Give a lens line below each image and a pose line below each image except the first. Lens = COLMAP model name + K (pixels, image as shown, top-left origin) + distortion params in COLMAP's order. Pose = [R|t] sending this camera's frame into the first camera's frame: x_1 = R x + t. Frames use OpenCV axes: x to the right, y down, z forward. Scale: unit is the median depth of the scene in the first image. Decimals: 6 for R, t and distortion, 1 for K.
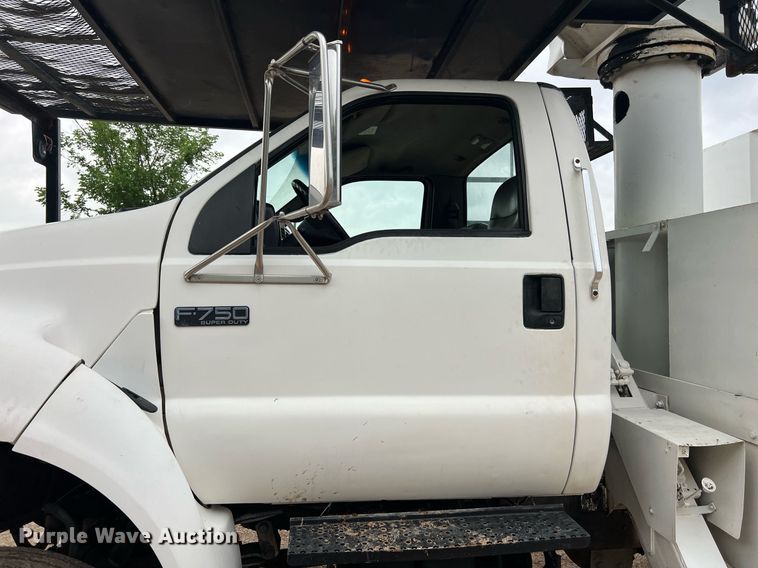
lens RADIAL K [[574.5, 0, 379.0], [0, 574.5, 284.0], [0, 0, 1]] dist [0.092384, -0.131636]
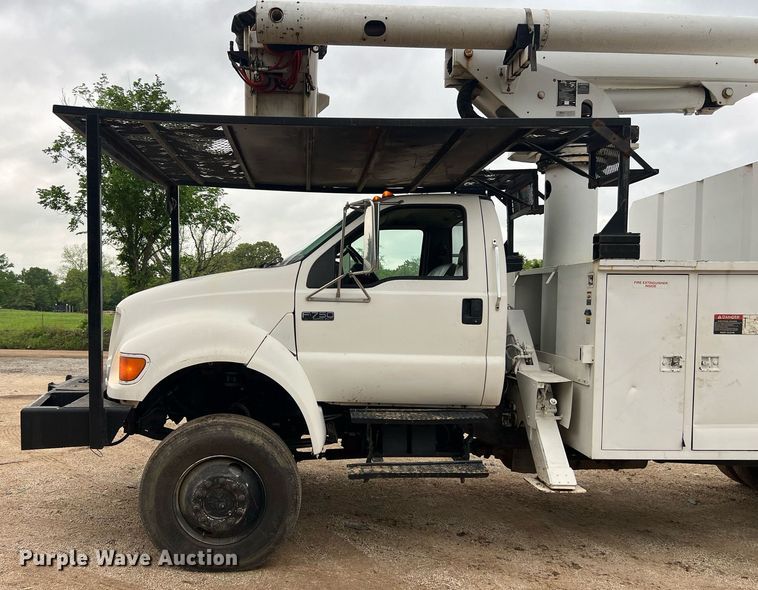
lens RADIAL K [[660.8, 0, 321.8], [0, 660.8, 331.7], [0, 0, 1]] dist [0.187989, -0.424982]
pose [[0.995245, 0.016743, -0.095949, -0.024271], [-0.010825, 0.998026, 0.061867, -0.039804], [0.096795, -0.060534, 0.993462, -1.452382]]
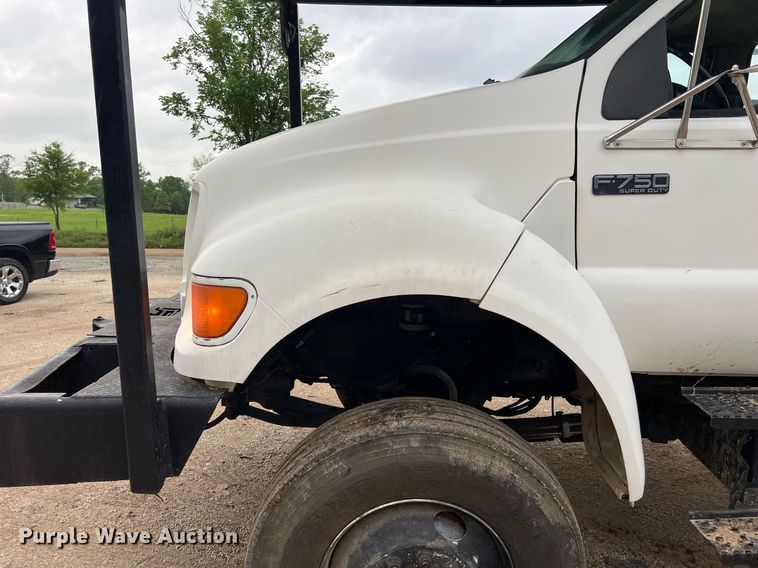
lens RADIAL K [[578.6, 0, 389.6], [0, 578.6, 286.7], [0, 0, 1]] dist [0.089631, -0.142575]
pose [[0.989377, 0.016475, -0.144435, -0.510744], [0.006922, 0.987091, 0.160008, 0.061102], [0.145206, -0.159308, 0.976492, -0.046386]]
